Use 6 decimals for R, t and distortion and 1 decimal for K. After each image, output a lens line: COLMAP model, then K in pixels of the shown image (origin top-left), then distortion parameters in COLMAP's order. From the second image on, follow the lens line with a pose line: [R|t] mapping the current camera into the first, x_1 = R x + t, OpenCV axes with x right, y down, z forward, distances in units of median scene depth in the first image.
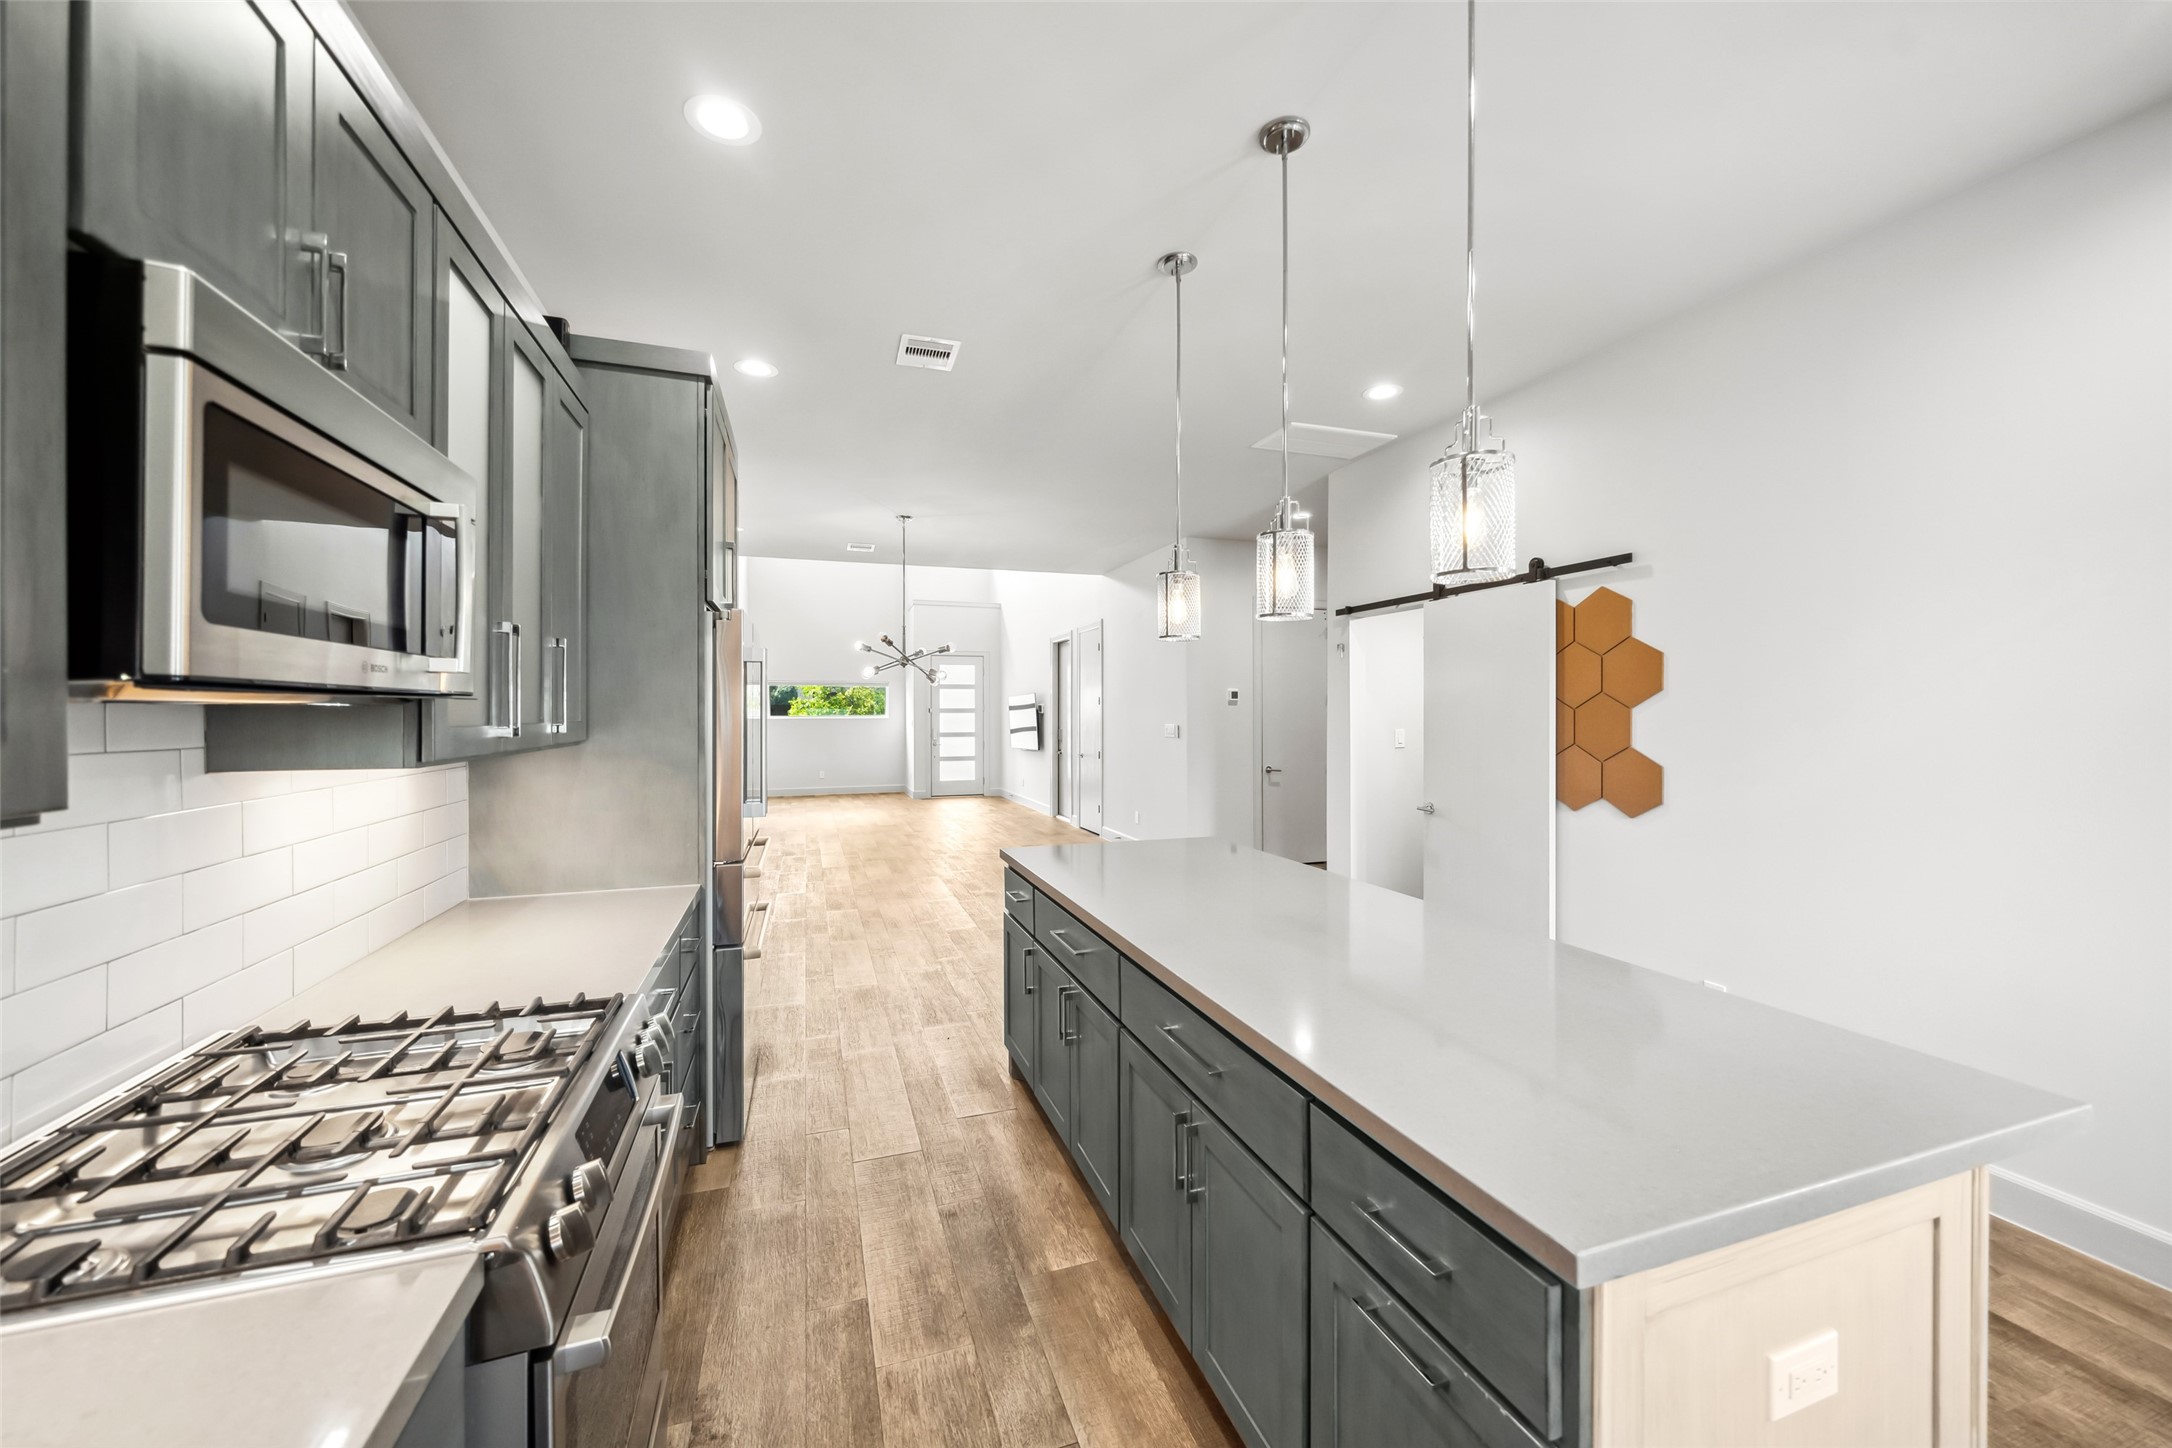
lens RADIAL K [[827.8, 0, 1090.6], [0, 827.8, 708.8], [0, 0, 1]] dist [-0.001782, -0.000051]
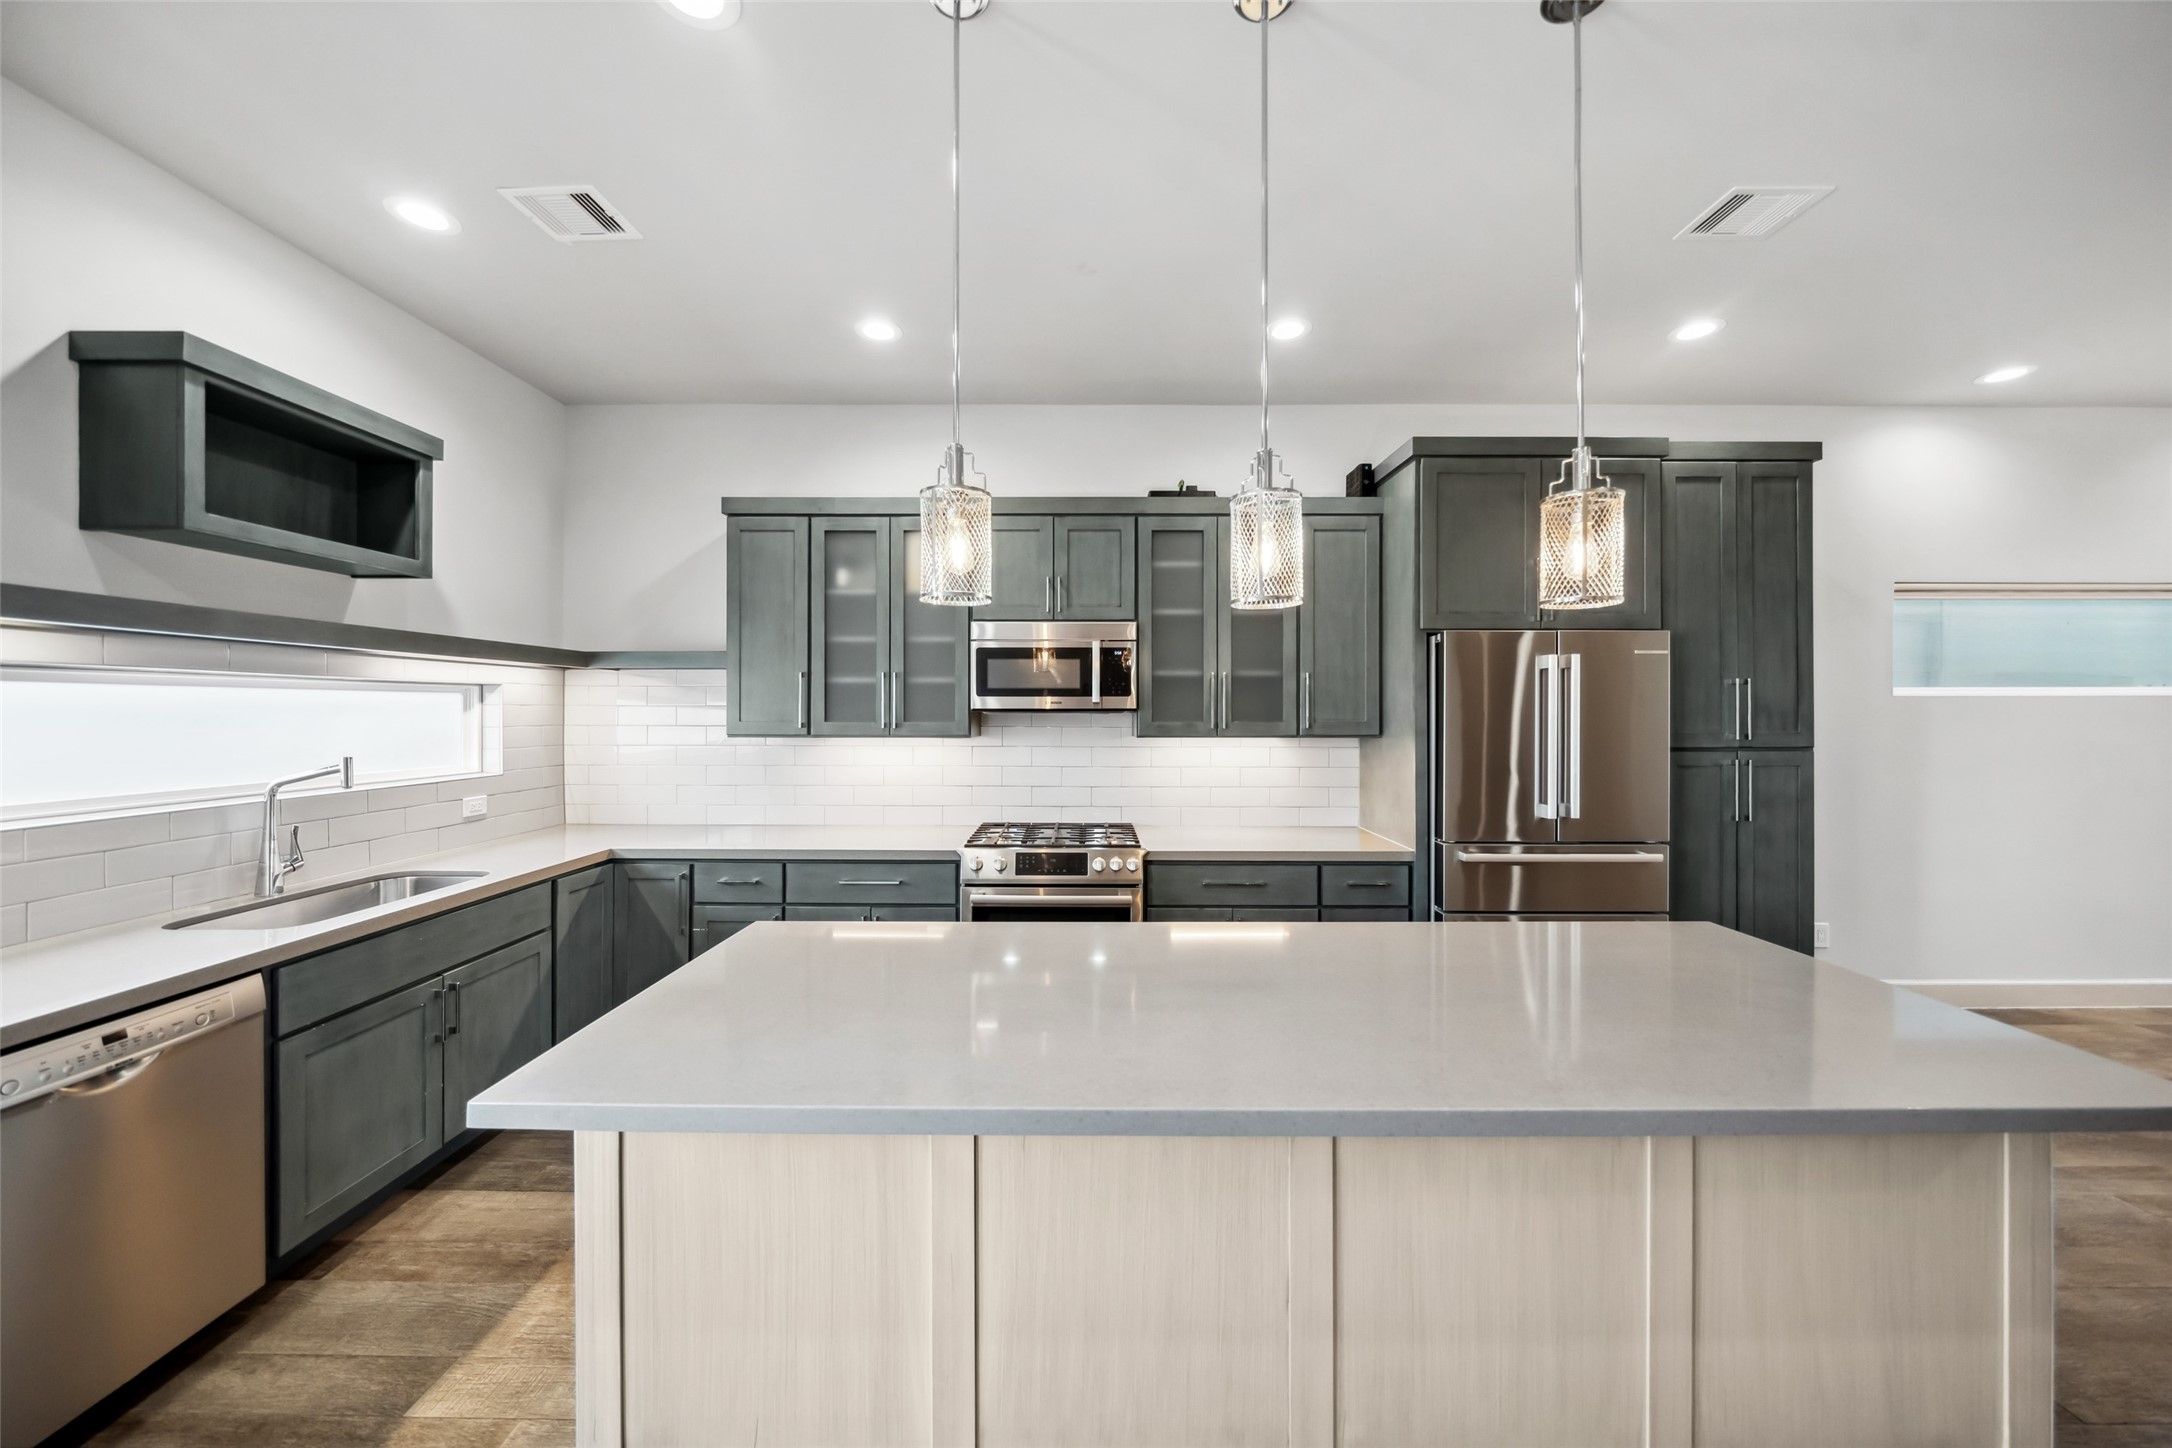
lens RADIAL K [[747.9, 0, 1075.1], [0, 747.9, 707.8], [0, 0, 1]] dist [-0.001668, 0.000085]
pose [[-0.335613, 0.000447, -0.942000, 0.599502], [0.005152, 0.999986, -0.001361, -0.007524], [0.941986, -0.005310, -0.335610, 0.658159]]
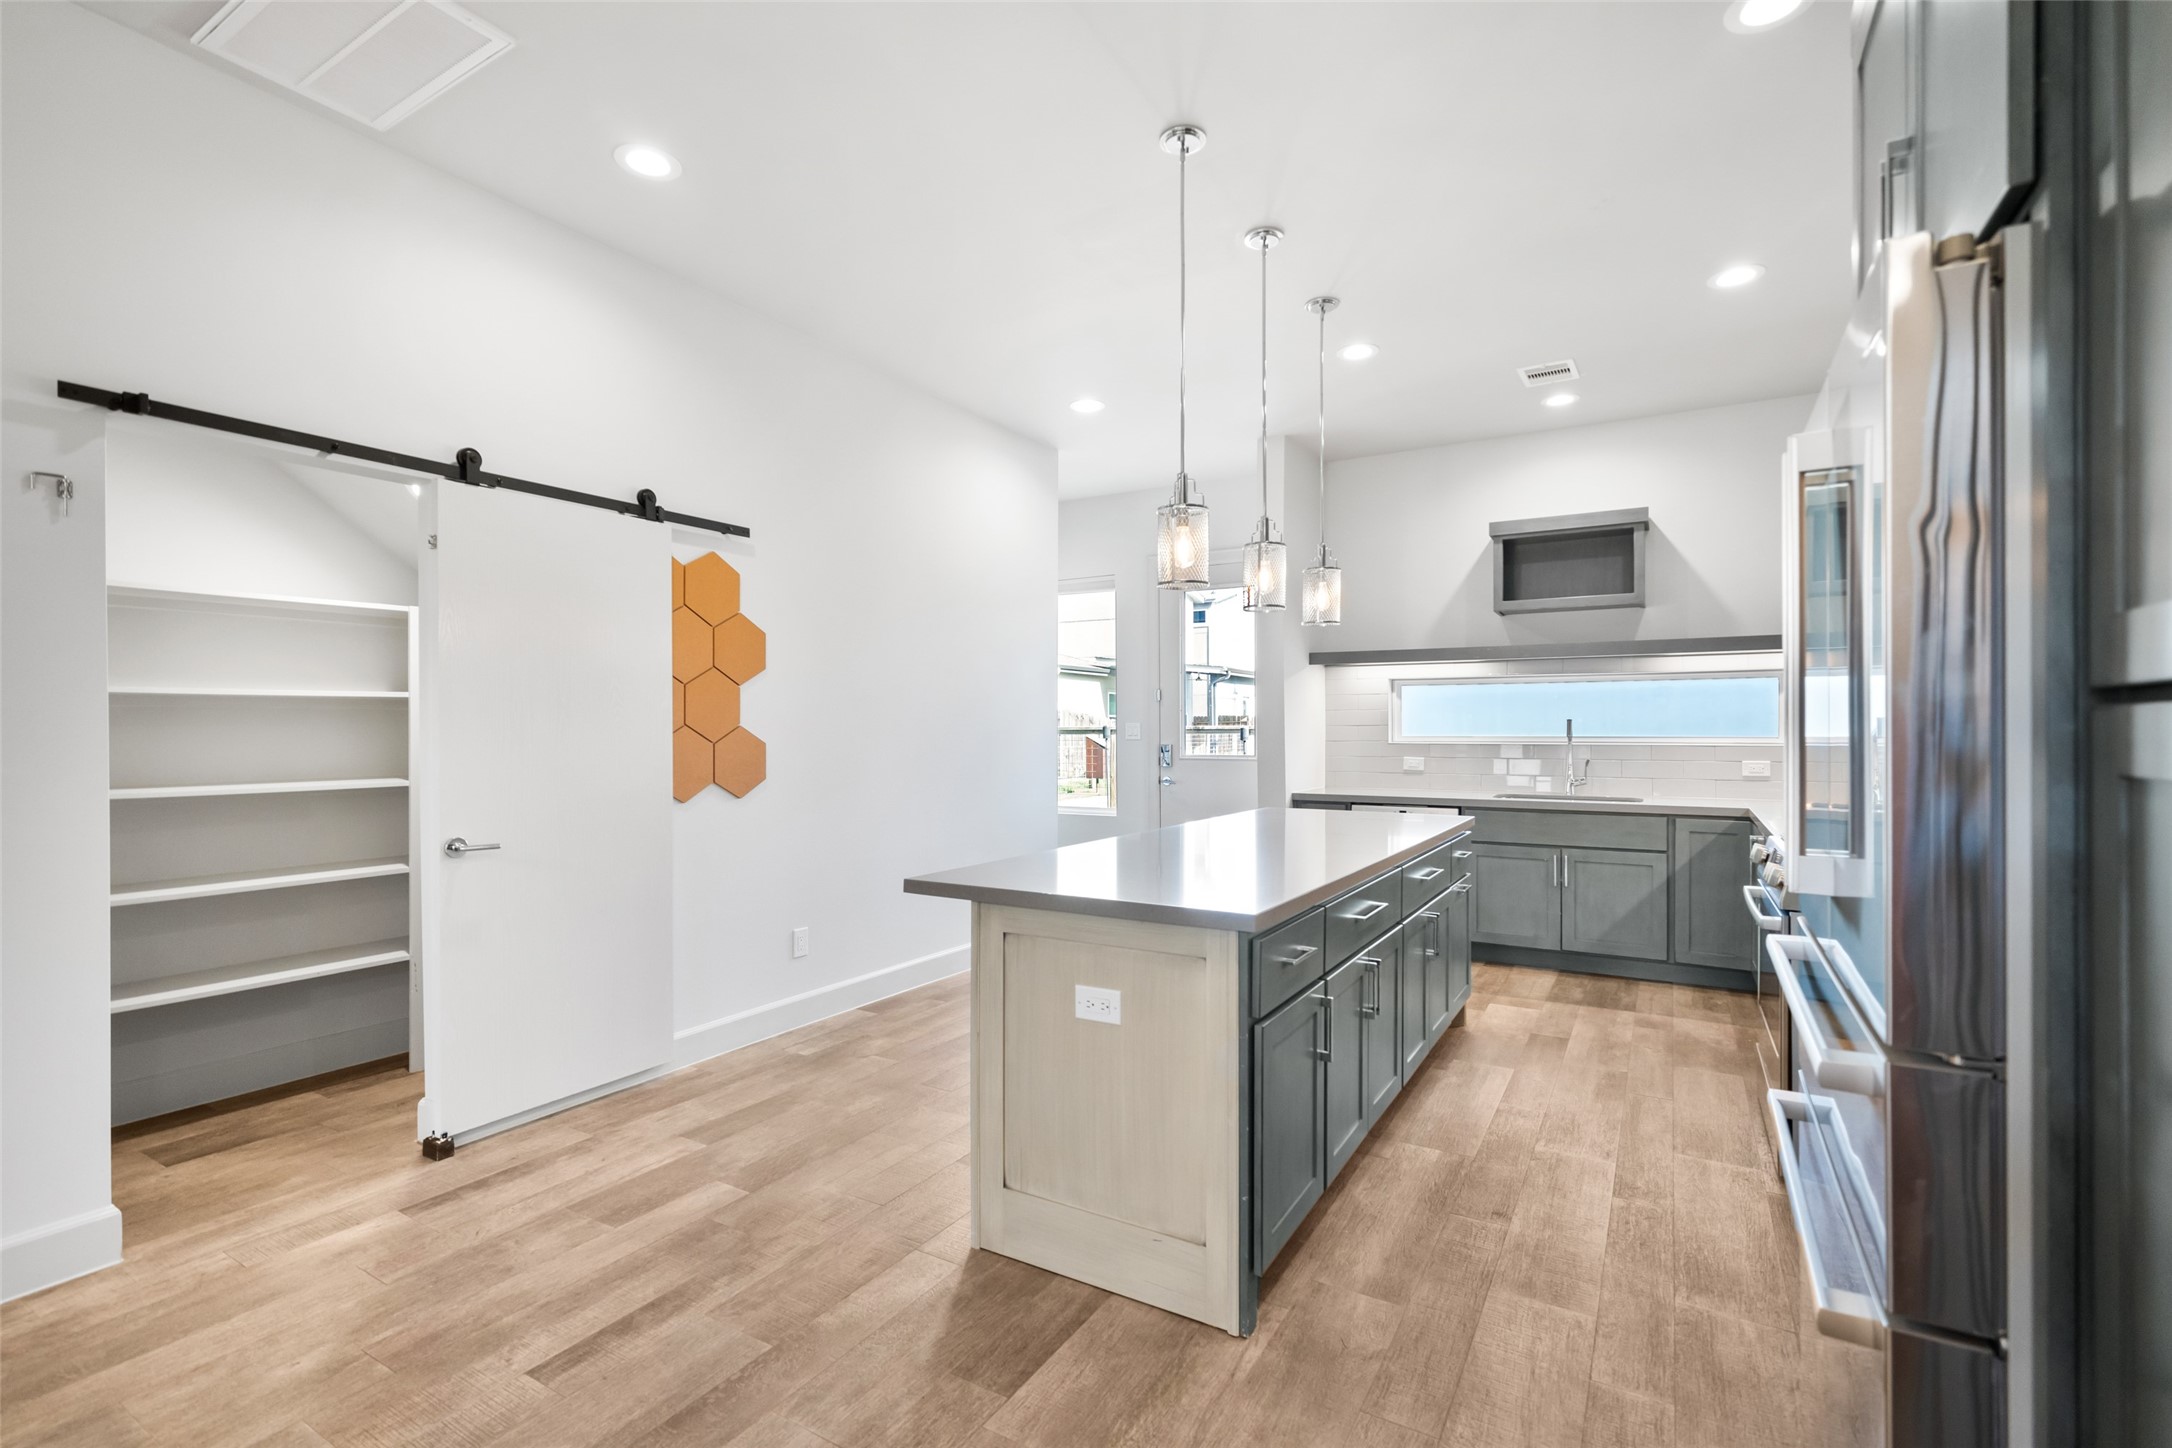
lens RADIAL K [[965.7, 0, 1094.9], [0, 965.7, 730.0], [0, 0, 1]] dist [-0.005061, -0.000027]
pose [[-0.644459, 0.001433, 0.764637, -0.463837], [-0.000210, 0.999998, -0.002051, 0.051073], [-0.764639, -0.001482, -0.644458, 1.351306]]
